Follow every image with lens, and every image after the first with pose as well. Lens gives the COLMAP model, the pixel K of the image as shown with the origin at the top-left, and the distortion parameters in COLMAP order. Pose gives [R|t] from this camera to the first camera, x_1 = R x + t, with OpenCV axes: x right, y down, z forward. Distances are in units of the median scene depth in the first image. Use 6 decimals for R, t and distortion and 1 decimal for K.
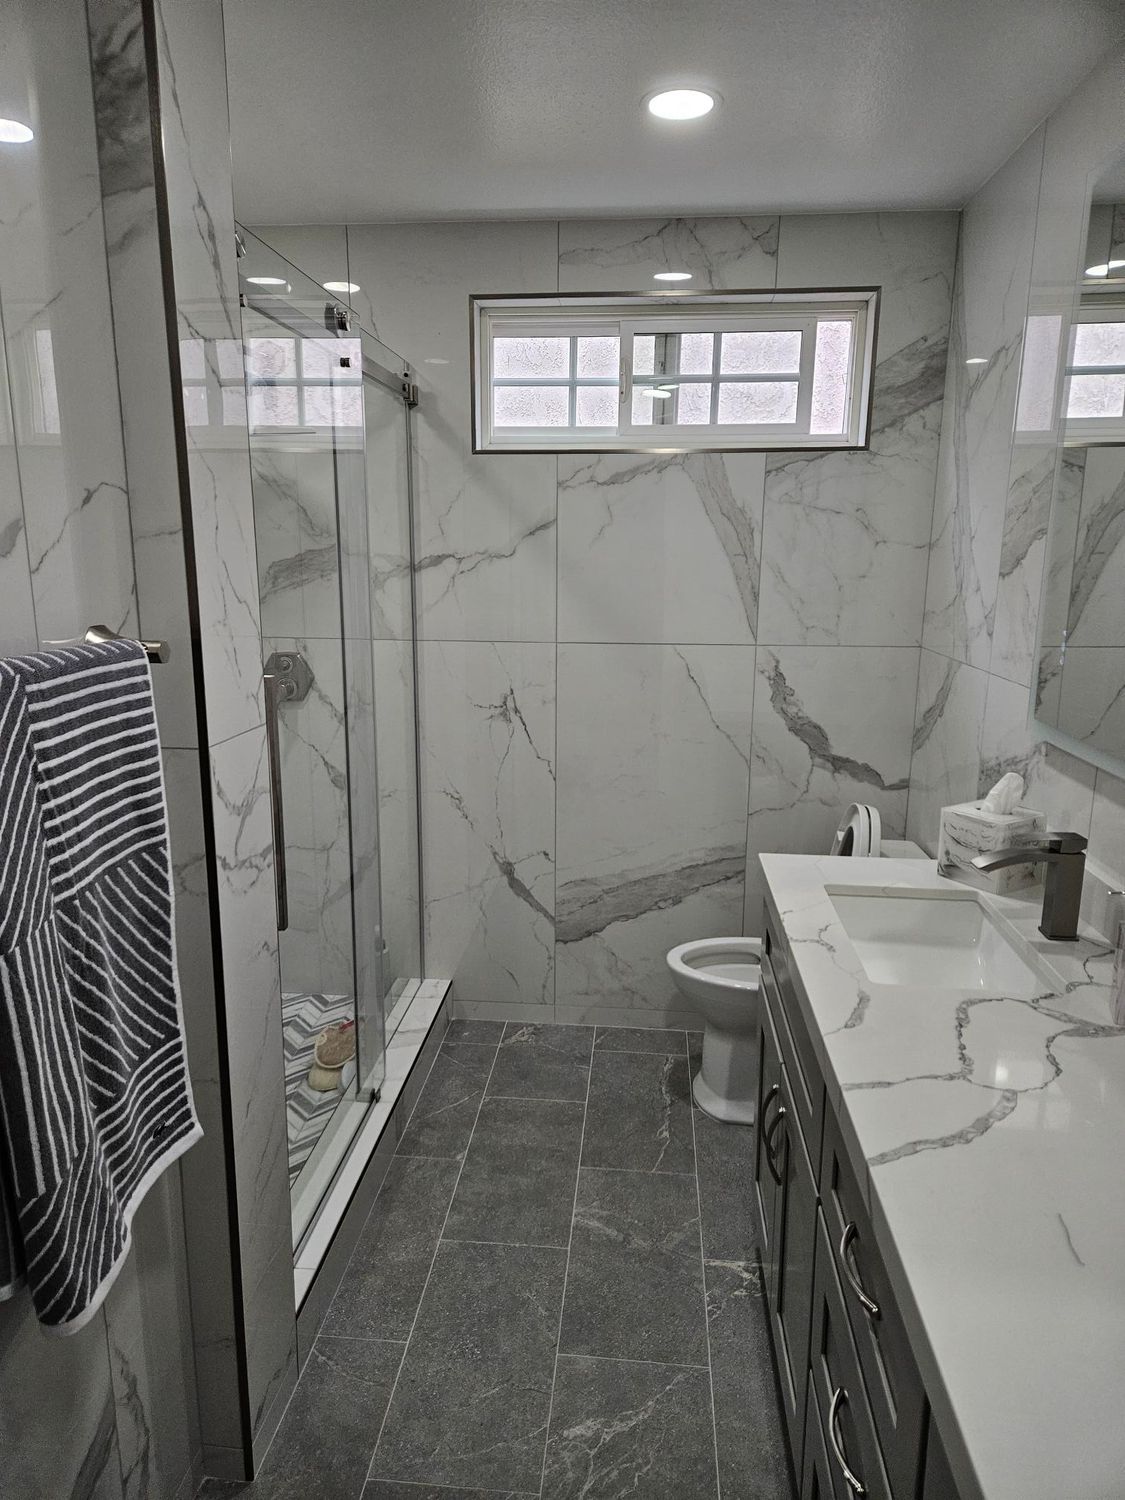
lens RADIAL K [[985.6, 0, 562.5], [0, 985.6, 750.0], [0, 0, 1]] dist [0.079698, -0.075771]
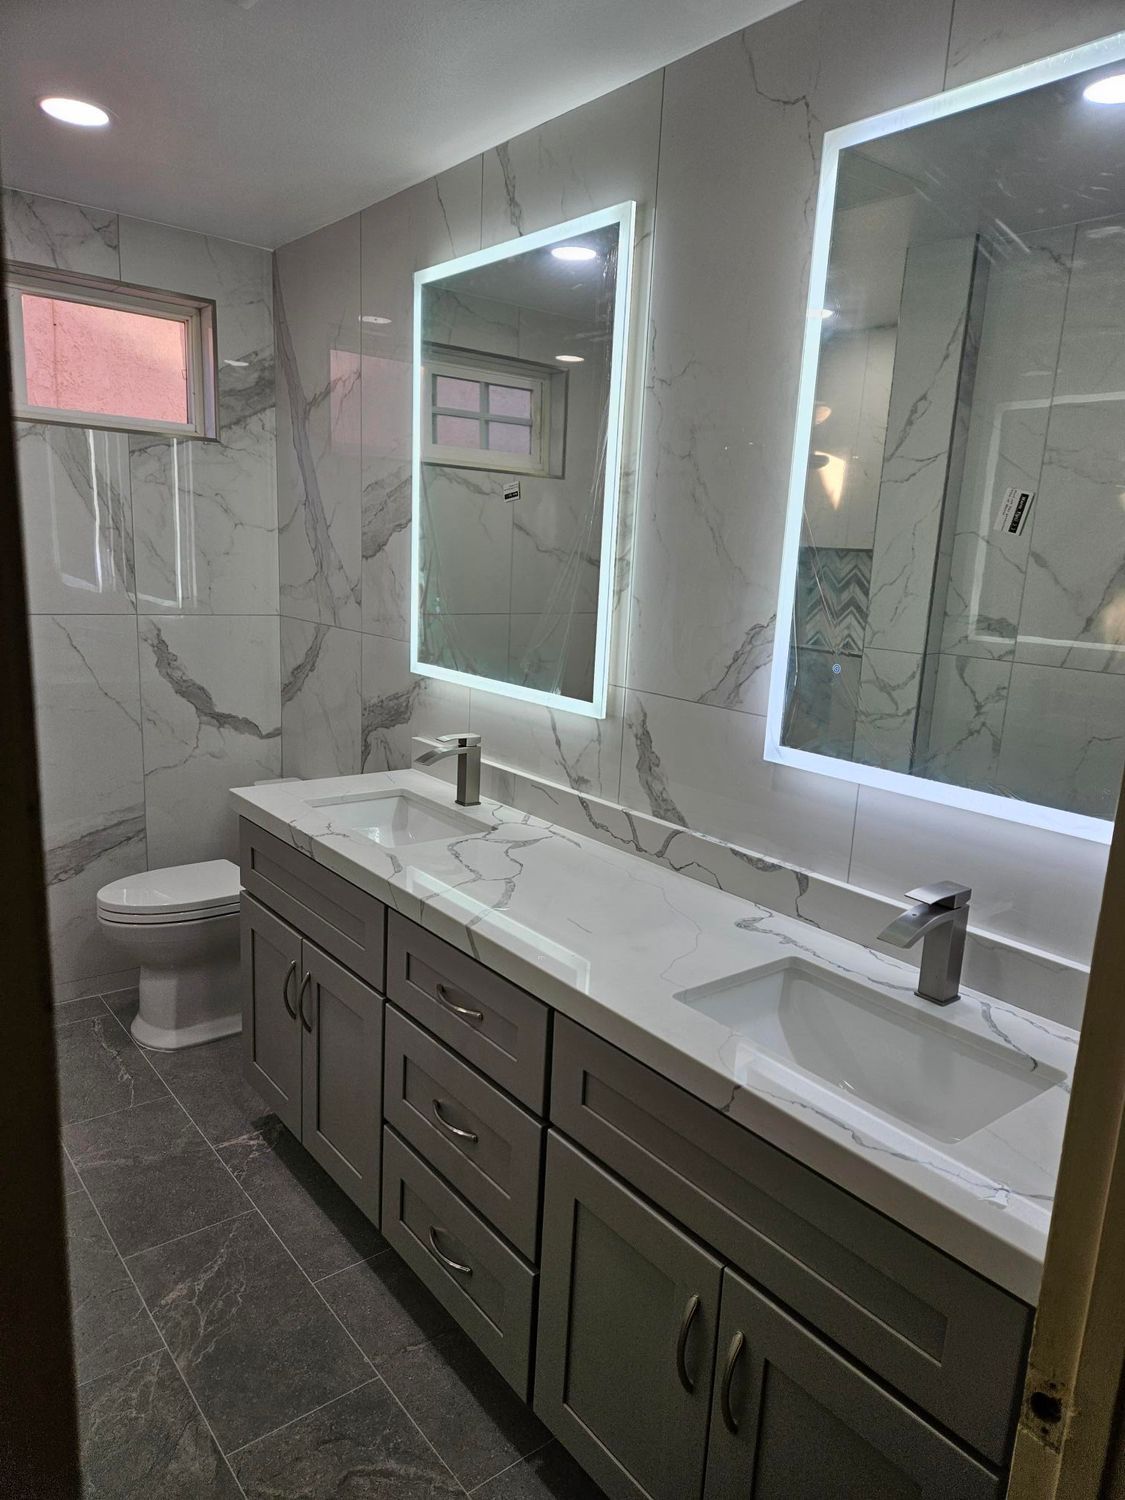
lens RADIAL K [[985.6, 0, 562.5], [0, 985.6, 750.0], [0, 0, 1]] dist [0.079698, -0.075771]
pose [[0.723119, -0.110626, 0.681807, -0.230580], [0.096258, 0.993599, 0.059126, 0.019696], [-0.683983, 0.022875, 0.729139, -0.095757]]
